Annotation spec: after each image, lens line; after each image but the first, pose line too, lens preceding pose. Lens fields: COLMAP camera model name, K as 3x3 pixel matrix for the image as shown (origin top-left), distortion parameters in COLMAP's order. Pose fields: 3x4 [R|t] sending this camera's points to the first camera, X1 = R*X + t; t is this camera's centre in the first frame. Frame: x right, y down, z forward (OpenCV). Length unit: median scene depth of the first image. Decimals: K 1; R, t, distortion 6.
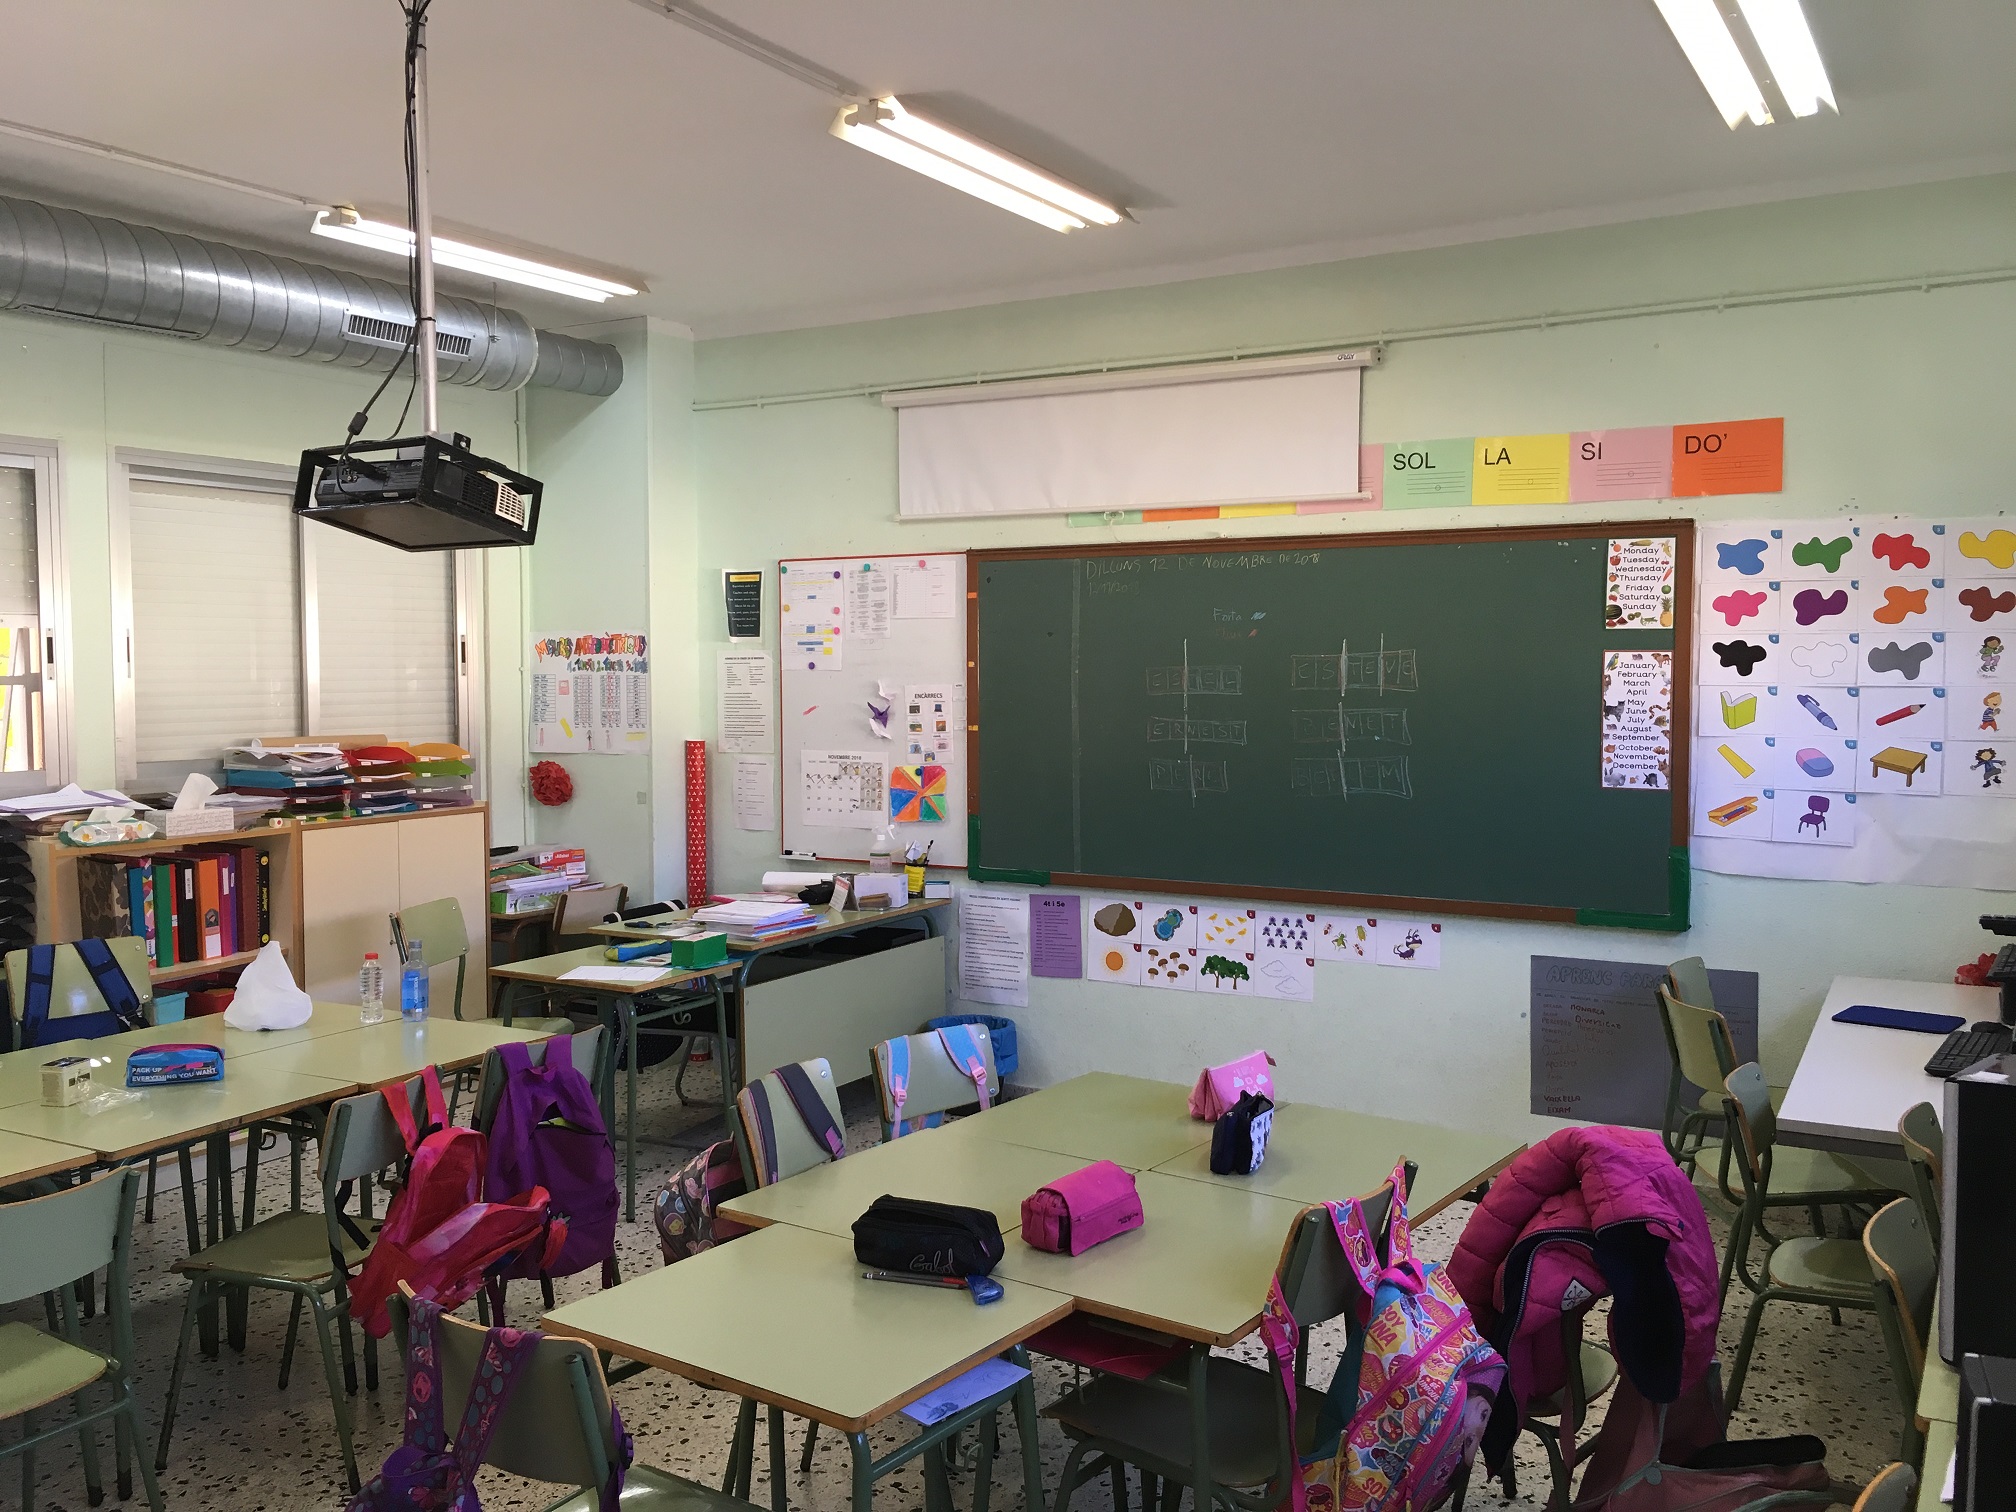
lens RADIAL K [[1742.3, 0, 1002.5], [0, 1742.3, 750.6], [0, 0, 1]] dist [0.070508, -0.101949]
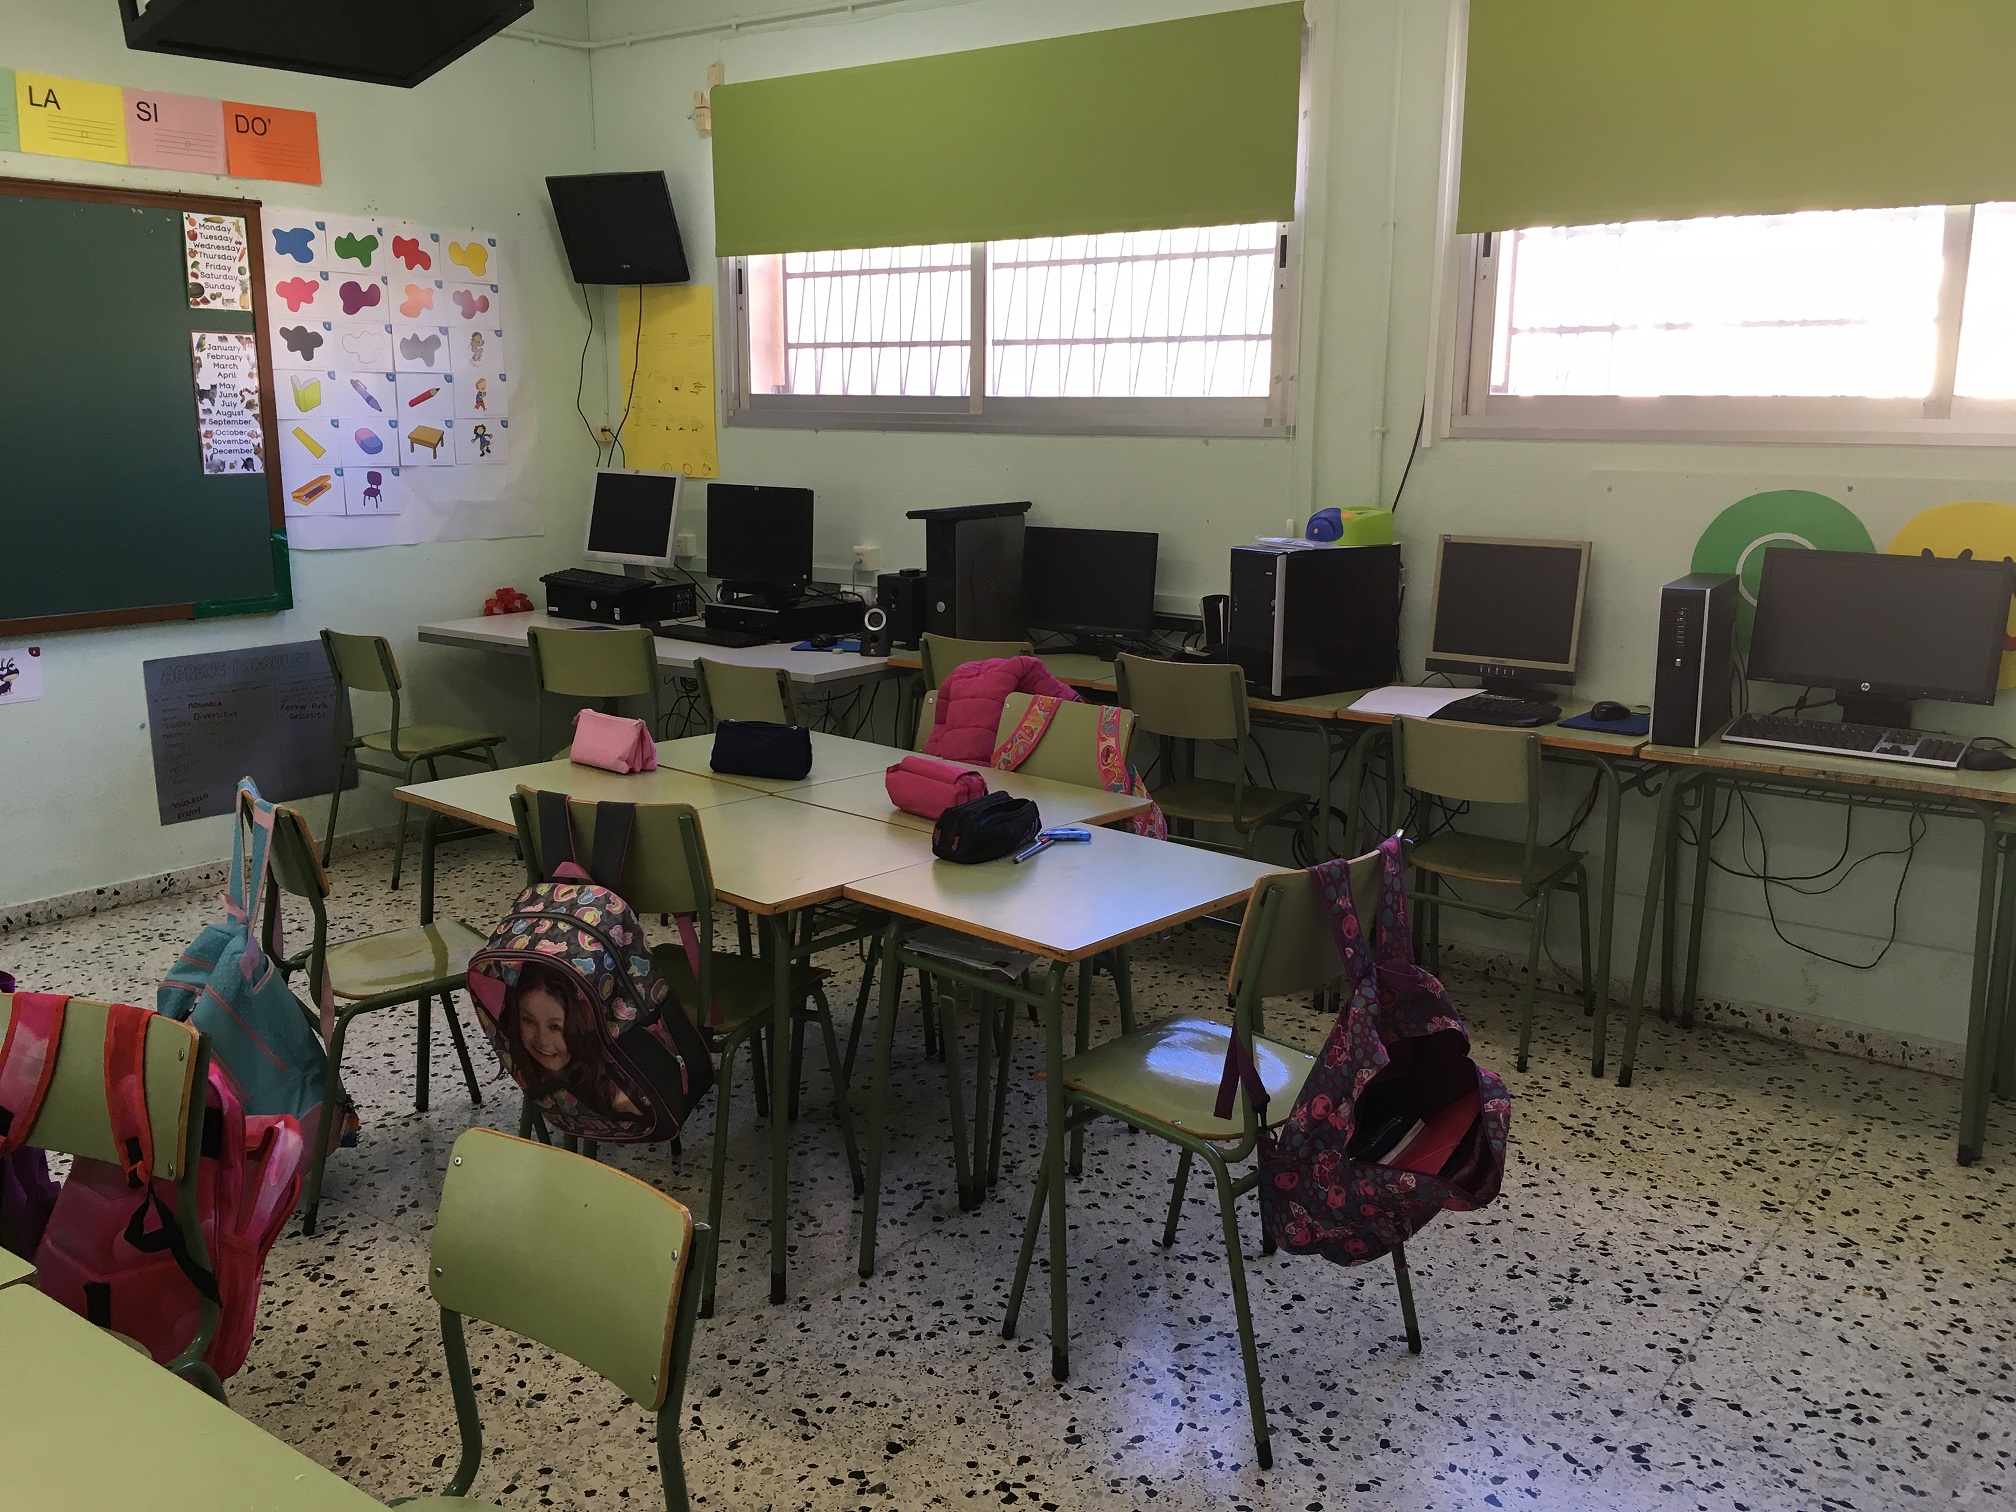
lens RADIAL K [[1742.3, 0, 1002.5], [0, 1742.3, 750.6], [0, 0, 1]] dist [0.070508, -0.101949]
pose [[0.128475, -0.190117, 0.973319, -0.597186], [0.051724, 0.981401, 0.184868, 0.013652], [-0.990363, 0.026593, 0.135919, 0.439490]]
